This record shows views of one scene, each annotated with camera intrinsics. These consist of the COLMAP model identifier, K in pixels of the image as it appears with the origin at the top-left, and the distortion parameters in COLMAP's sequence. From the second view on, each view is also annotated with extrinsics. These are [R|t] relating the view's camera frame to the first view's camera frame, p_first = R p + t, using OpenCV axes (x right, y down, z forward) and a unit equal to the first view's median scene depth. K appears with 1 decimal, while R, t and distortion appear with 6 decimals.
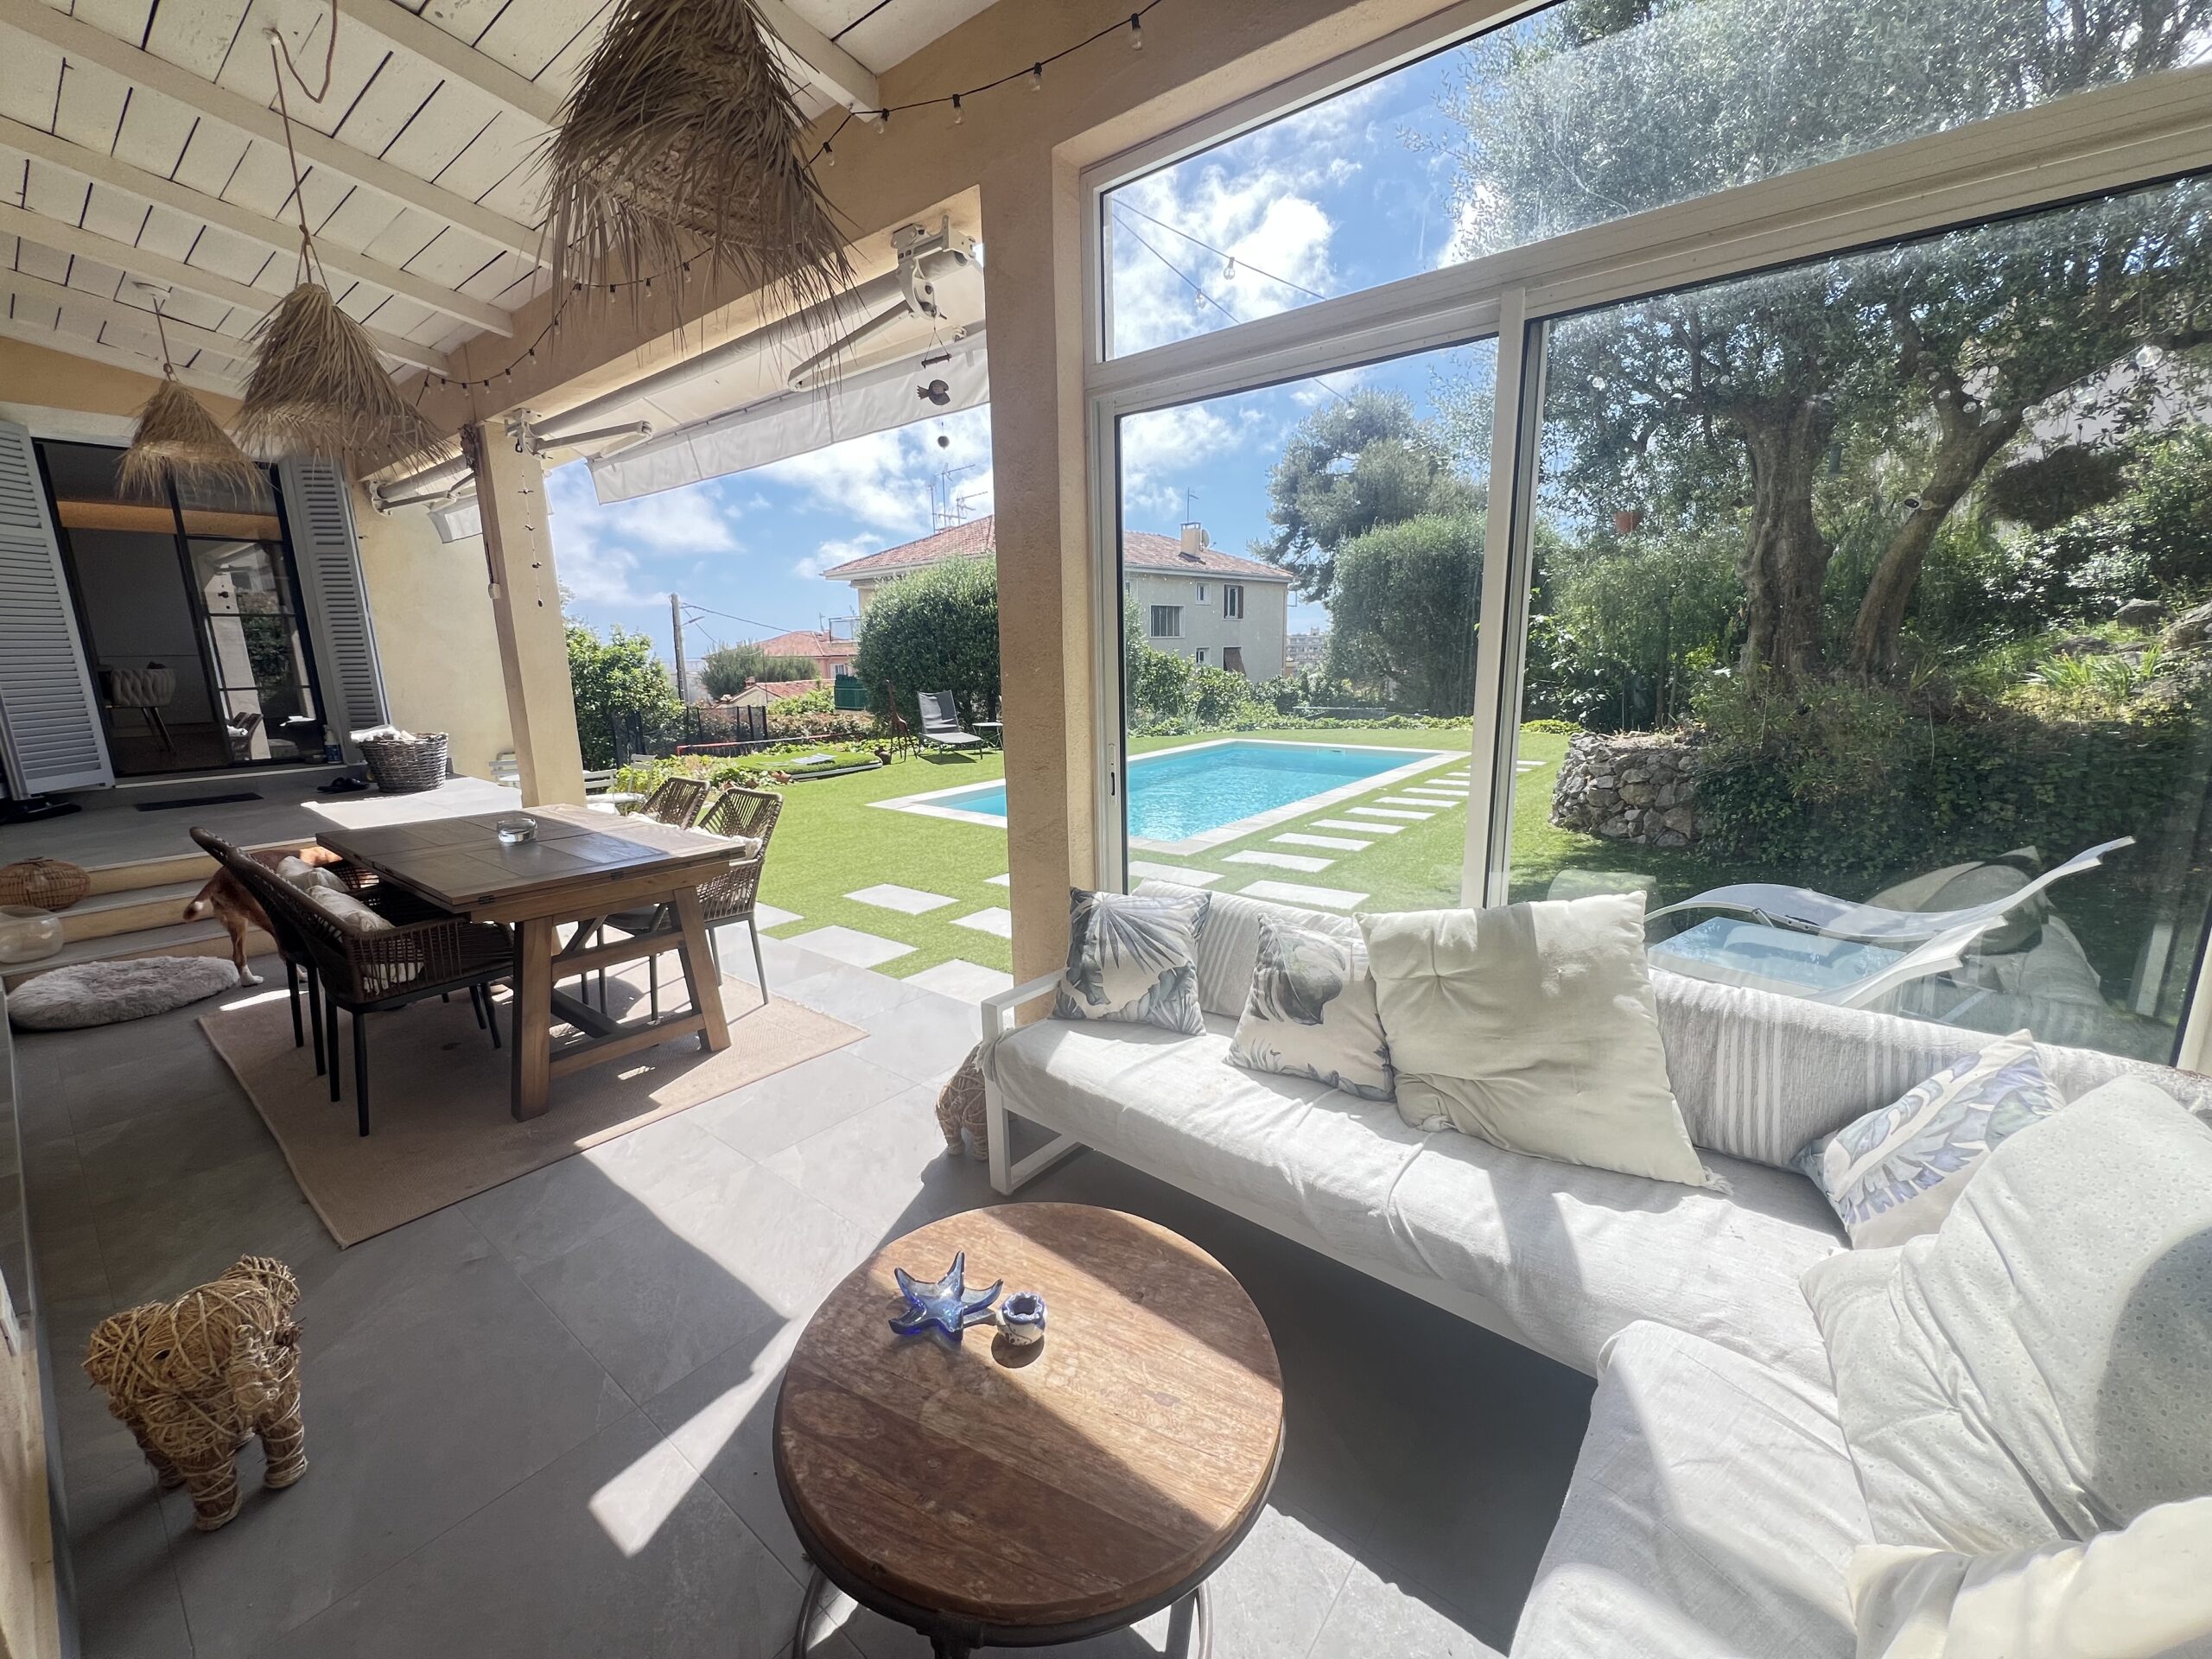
lens RADIAL K [[886.6, 0, 1106.0], [0, 886.6, 829.5], [0, 0, 1]] dist [-0.000800, 0.000374]
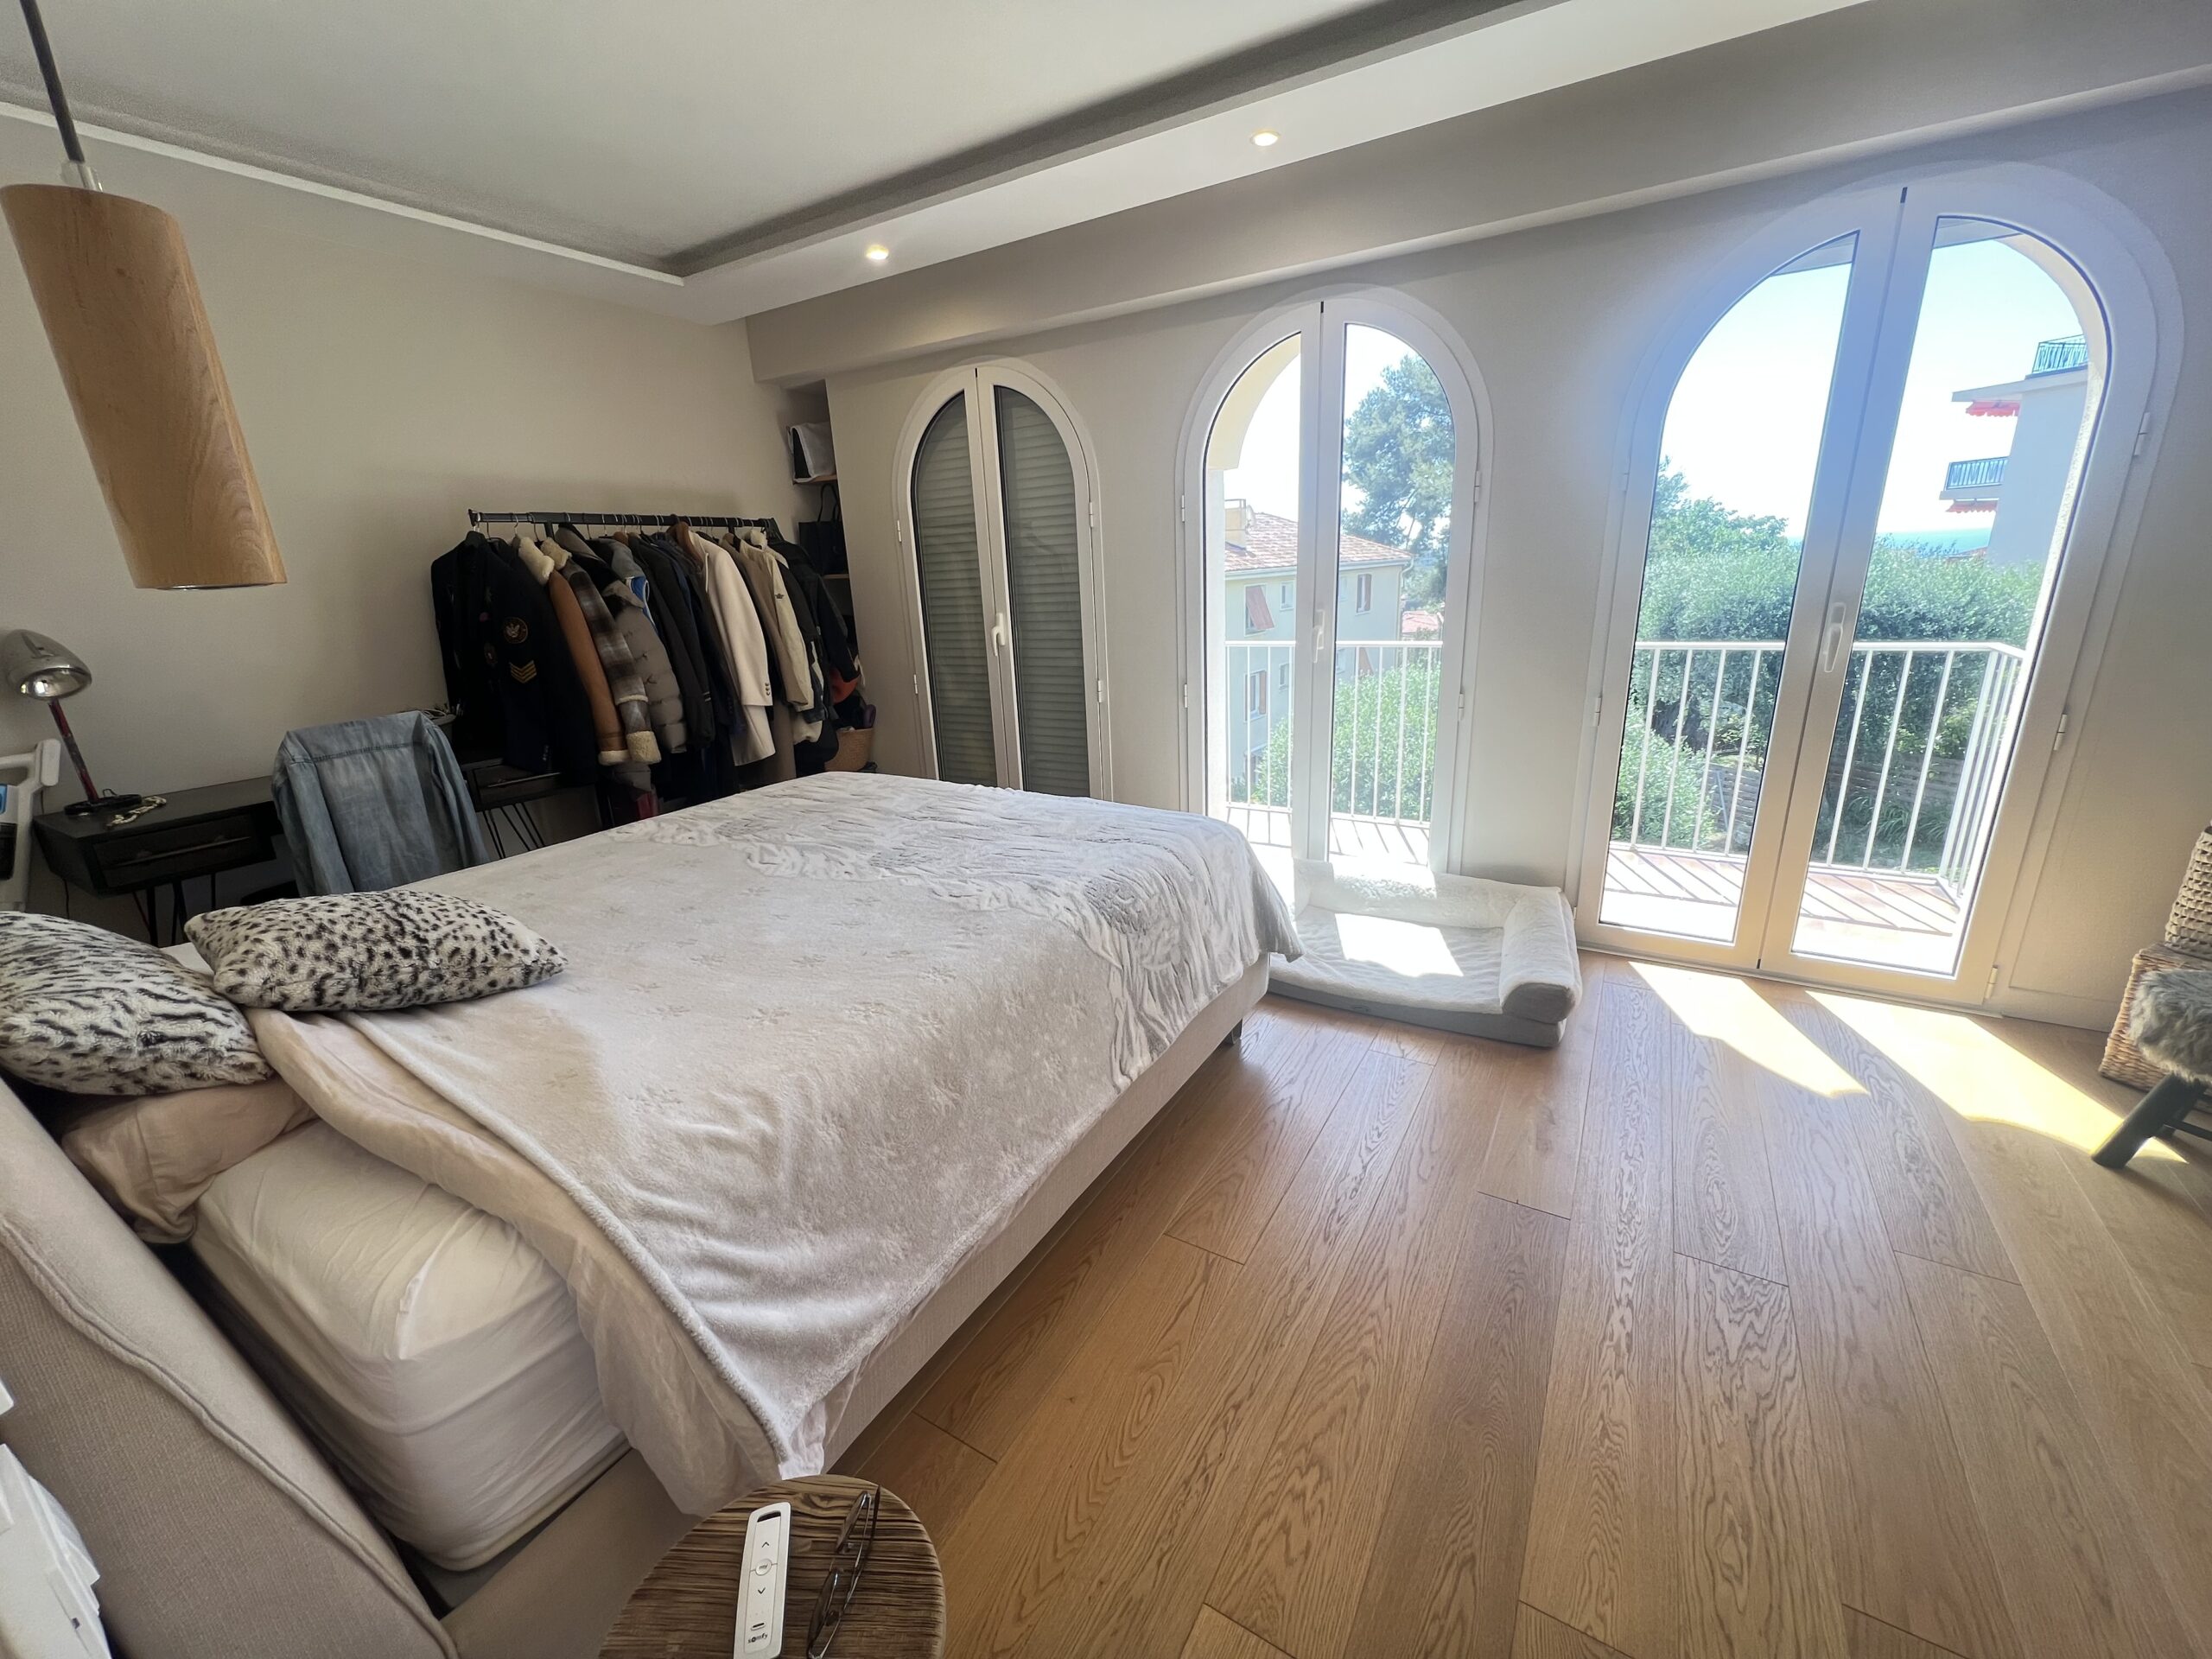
lens RADIAL K [[886.6, 0, 1106.0], [0, 886.6, 829.5], [0, 0, 1]] dist [-0.000800, 0.000374]
pose [[0.992786, -0.057950, 0.104968, -0.652958], [0.049016, 0.995107, 0.085786, -0.329680], [-0.109426, -0.080023, 0.990769, 0.393945]]
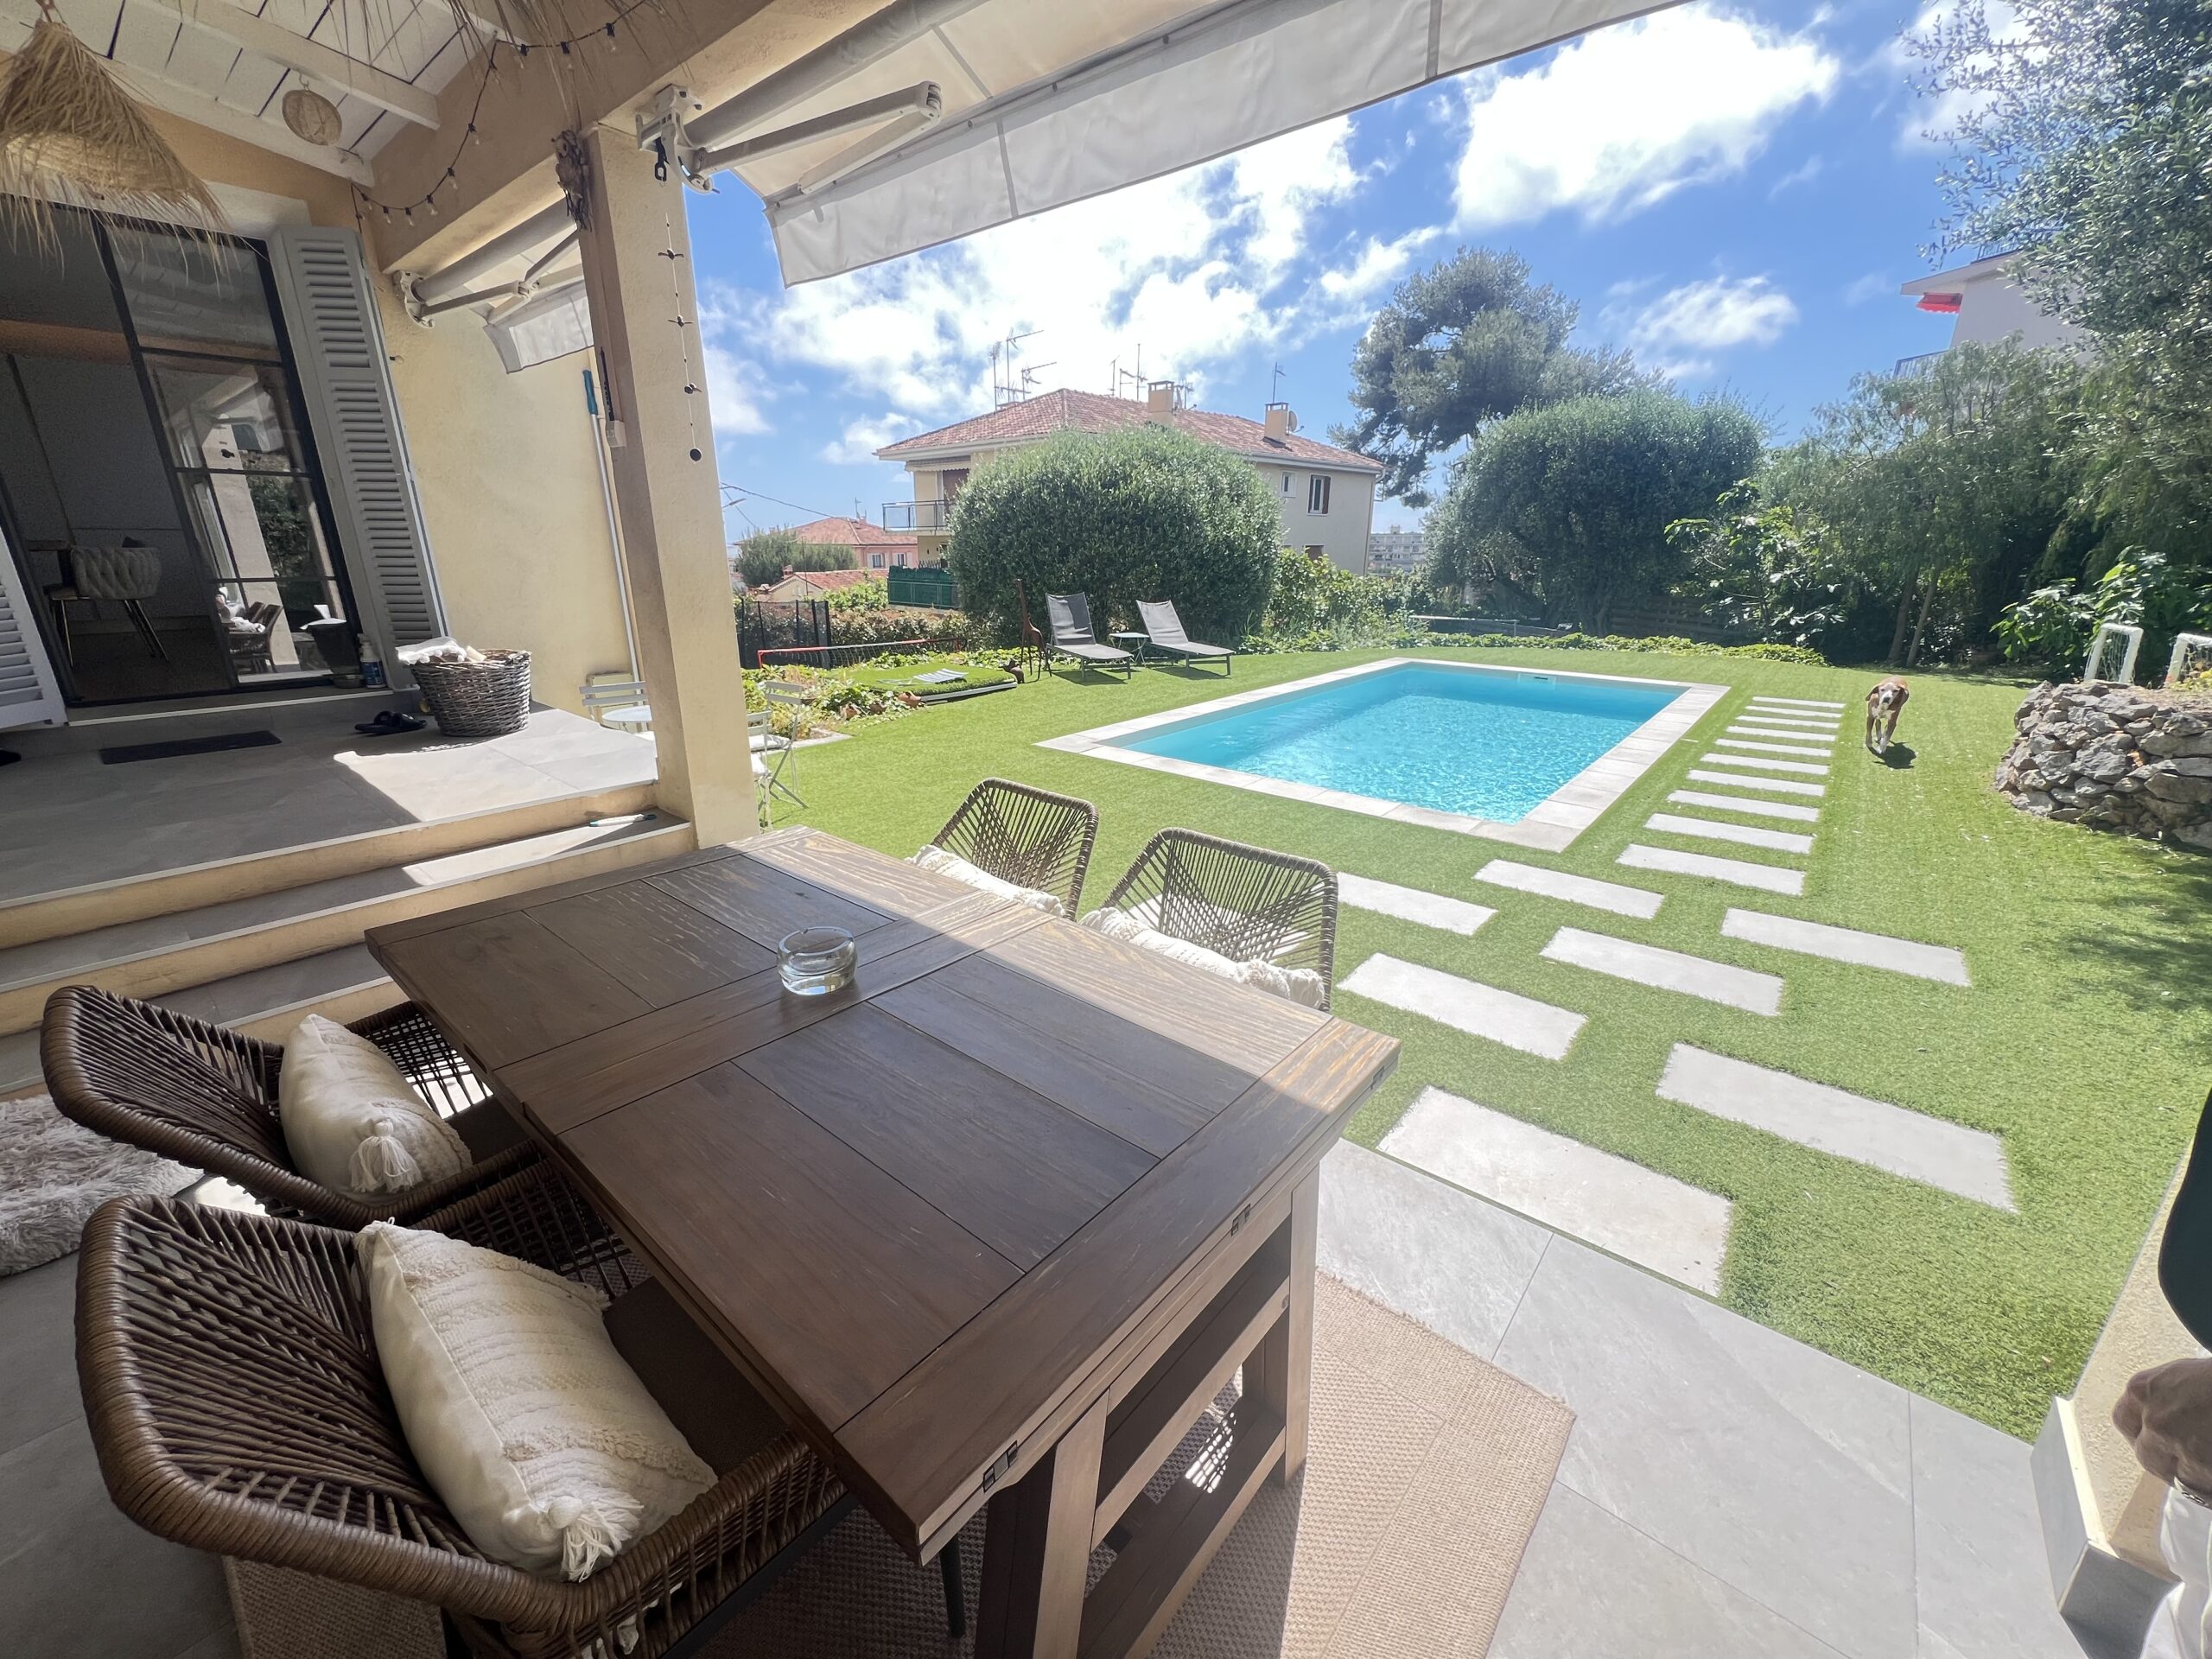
lens RADIAL K [[886.6, 0, 1106.0], [0, 886.6, 829.5], [0, 0, 1]] dist [-0.000800, 0.000374]
pose [[0.999220, 0.030924, -0.024557, -0.127268], [-0.027996, 0.993343, 0.111739, -0.028885], [0.027849, -0.110964, 0.993434, 0.143020]]
